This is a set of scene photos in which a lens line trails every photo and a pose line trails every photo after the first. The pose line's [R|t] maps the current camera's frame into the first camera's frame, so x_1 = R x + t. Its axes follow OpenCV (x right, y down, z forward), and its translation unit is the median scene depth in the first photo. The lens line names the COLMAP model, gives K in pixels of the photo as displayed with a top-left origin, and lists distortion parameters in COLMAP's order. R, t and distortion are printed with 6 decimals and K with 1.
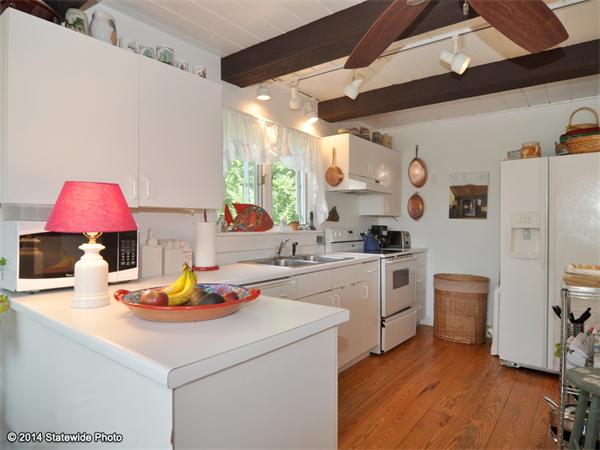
lens RADIAL K [[373.5, 0, 300.0], [0, 373.5, 225.0], [0, 0, 1]] dist [-0.007440, -0.001331]
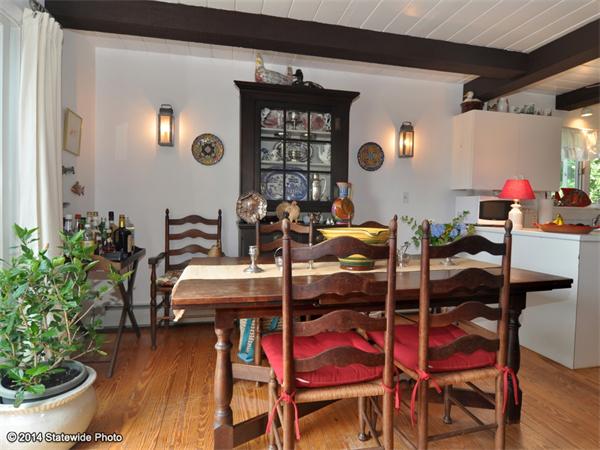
lens RADIAL K [[373.5, 0, 300.0], [0, 373.5, 225.0], [0, 0, 1]] dist [-0.007440, -0.001331]
pose [[0.784792, 0.024832, -0.619262, -0.069719], [-0.010193, 0.999579, 0.027165, 0.063707], [0.619676, -0.015007, 0.784714, -0.873786]]
